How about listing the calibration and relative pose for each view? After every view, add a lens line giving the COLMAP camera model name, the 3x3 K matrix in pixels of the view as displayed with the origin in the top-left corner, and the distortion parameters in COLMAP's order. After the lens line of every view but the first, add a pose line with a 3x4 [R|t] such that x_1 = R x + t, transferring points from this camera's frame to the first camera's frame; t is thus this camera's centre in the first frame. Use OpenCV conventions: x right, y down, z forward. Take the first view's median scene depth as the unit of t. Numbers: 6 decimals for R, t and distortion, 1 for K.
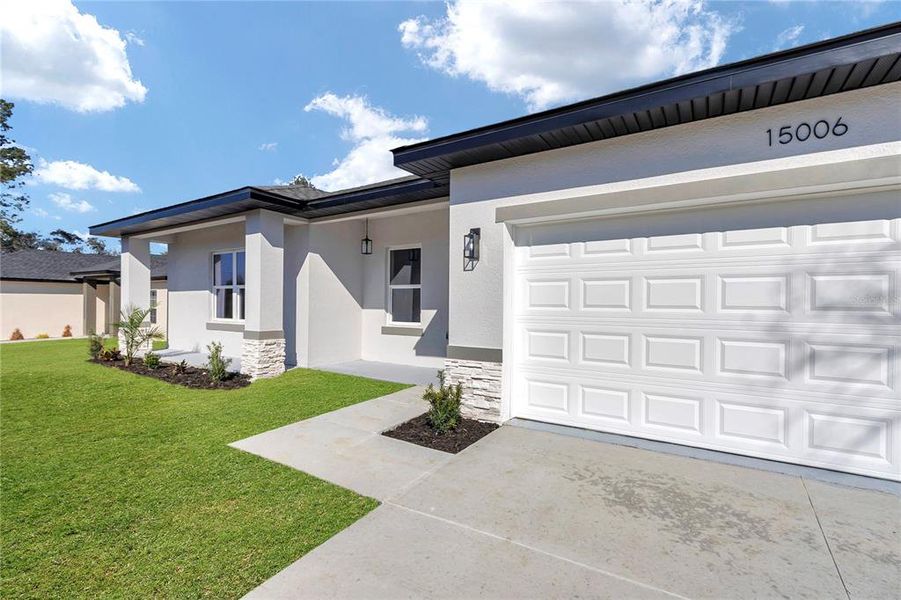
lens RADIAL K [[421.6, 0, 450.5], [0, 421.6, 300.0], [0, 0, 1]] dist [-0.003964, -0.000753]
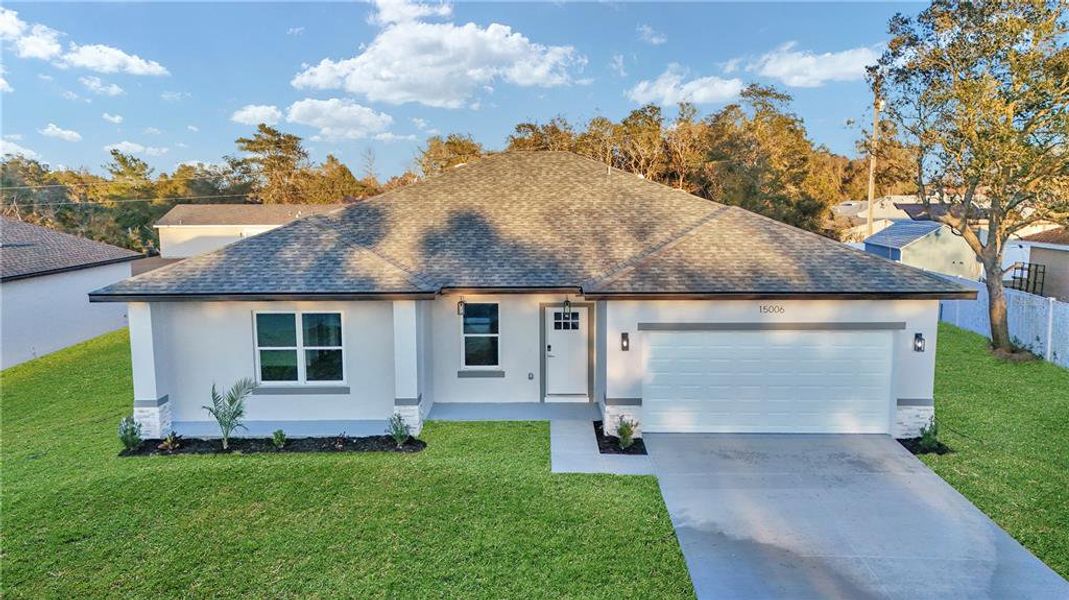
lens RADIAL K [[816.3, 0, 534.5], [0, 816.3, 300.0], [0, 0, 1]] dist [0.010071, 0.001773]
pose [[0.847470, -0.087484, 0.523585, -1.215412], [0.008192, 0.988364, 0.151884, -0.494076], [-0.530780, -0.124428, 0.838326, -0.977818]]
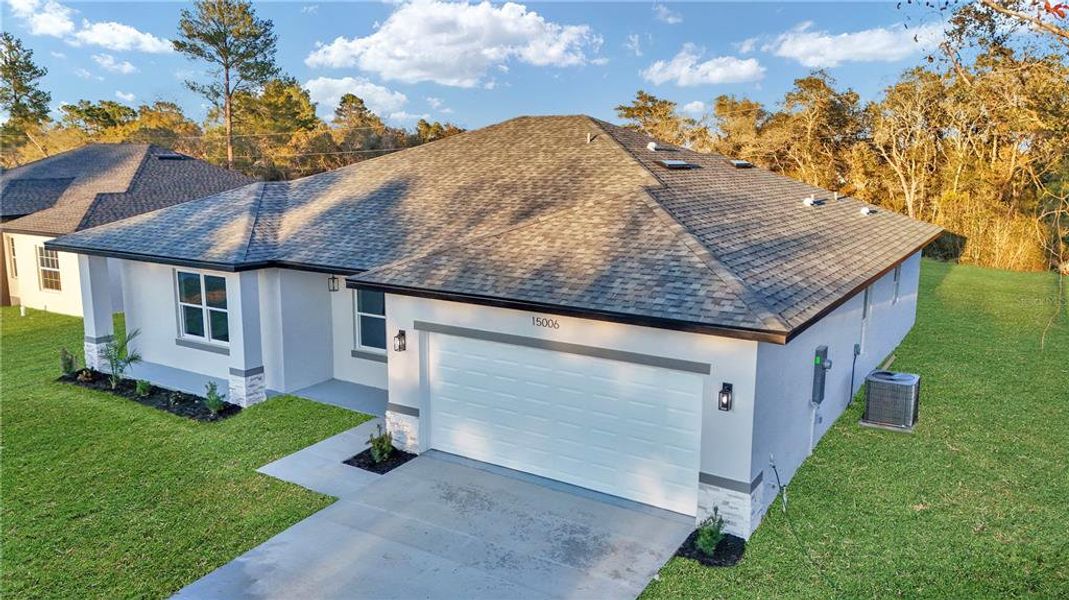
lens RADIAL K [[816.3, 0, 534.5], [0, 816.3, 300.0], [0, 0, 1]] dist [0.010071, 0.001773]
pose [[0.999839, -0.004366, 0.017395, 0.289595], [0.001002, 0.981993, 0.188916, -0.495256], [-0.017907, -0.188868, 0.981839, -1.110098]]
